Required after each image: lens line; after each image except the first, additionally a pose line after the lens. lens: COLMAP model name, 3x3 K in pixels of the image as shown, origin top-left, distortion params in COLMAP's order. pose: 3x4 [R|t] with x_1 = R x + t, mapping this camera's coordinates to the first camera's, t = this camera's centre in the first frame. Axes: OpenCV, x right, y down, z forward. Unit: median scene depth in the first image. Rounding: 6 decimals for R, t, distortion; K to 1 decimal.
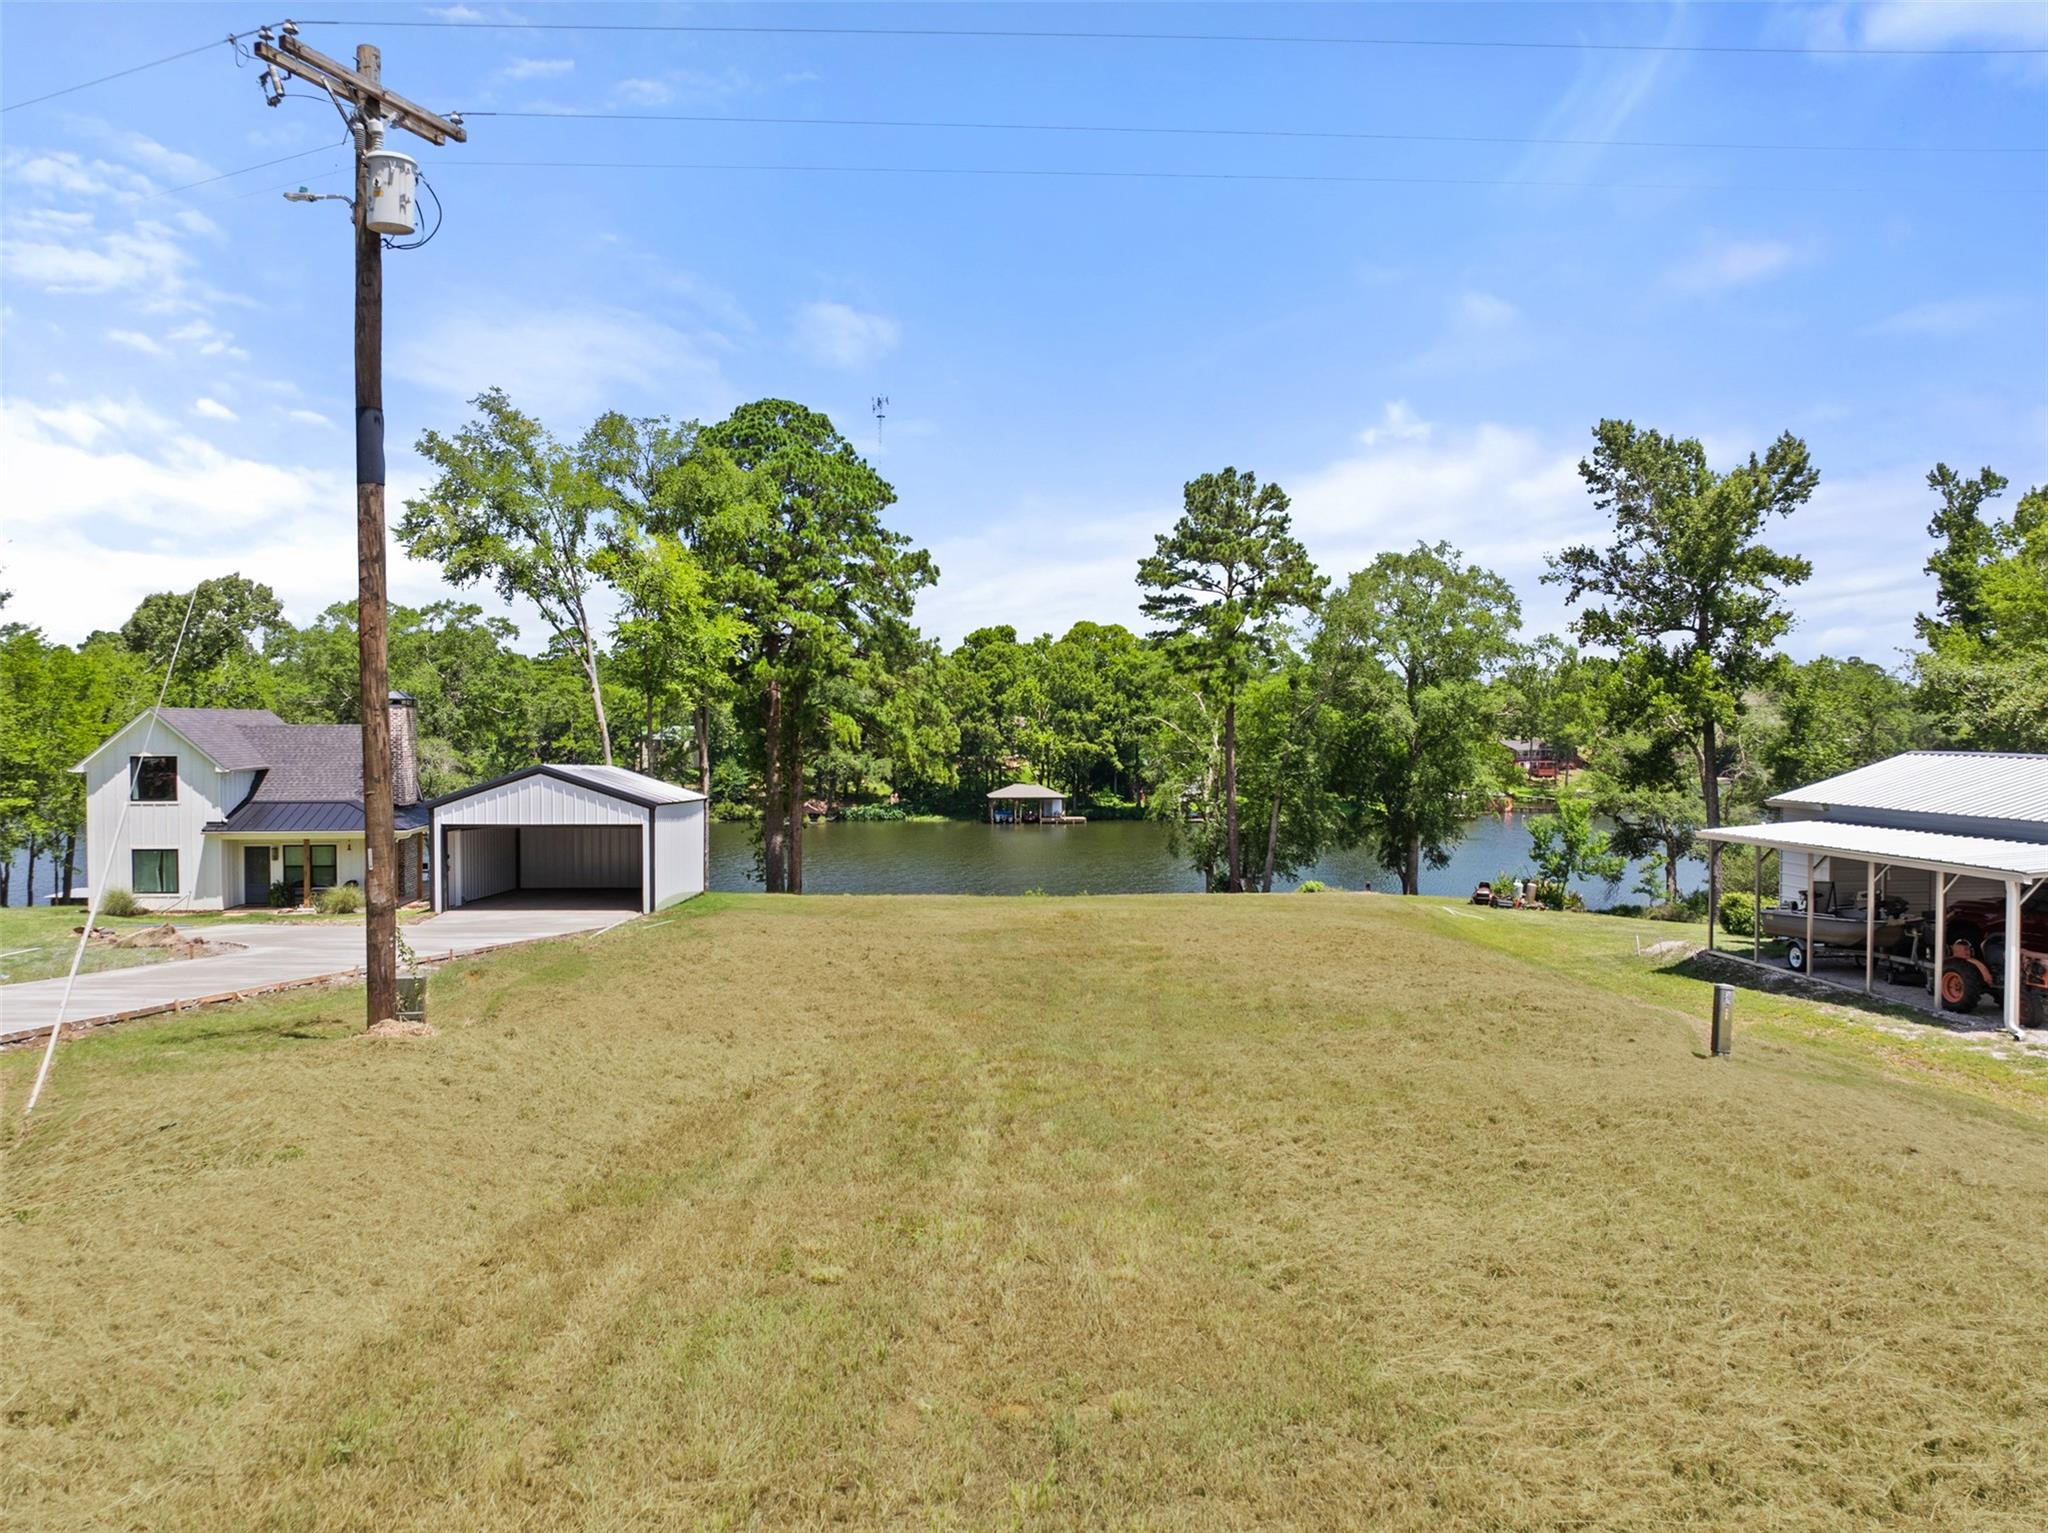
lens RADIAL K [[1422.6, 0, 1030.6], [0, 1422.6, 765.9], [0, 0, 1]] dist [-0.000265, -0.004091]
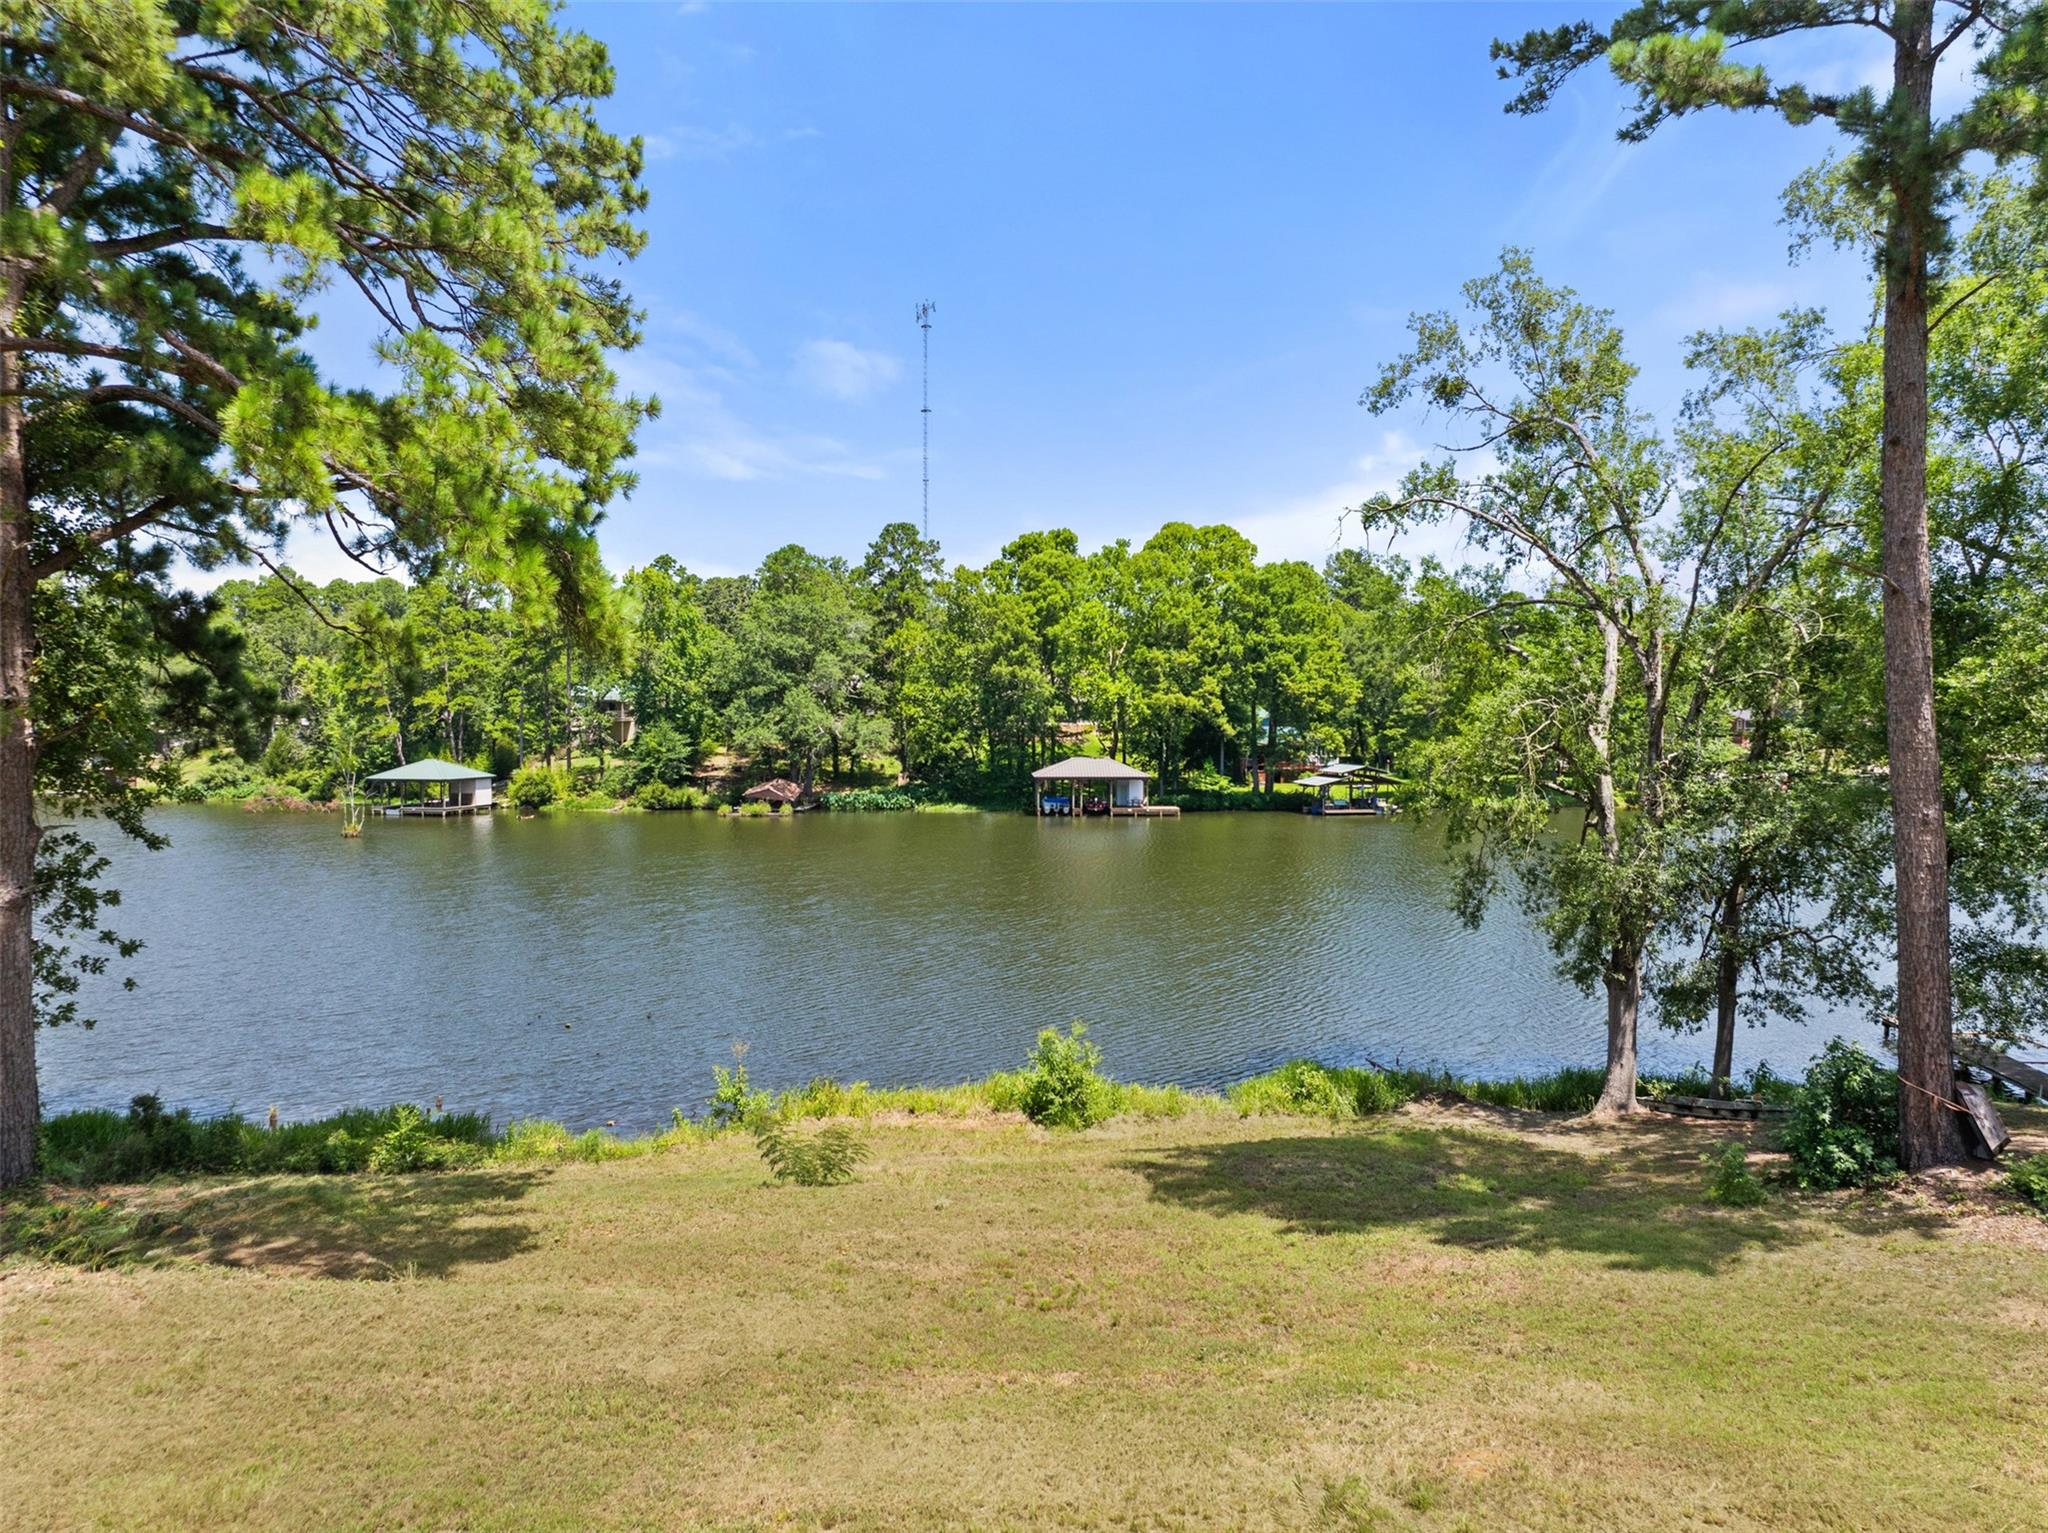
lens RADIAL K [[1422.6, 0, 1011.3], [0, 1422.6, 759.4], [0, 0, 1]] dist [-0.000265, -0.004091]
pose [[0.997391, -0.000401, -0.072182, 0.008247], [0.000604, 0.999996, 0.002794, 0.011558], [0.072180, -0.002831, 0.997388, 0.318380]]
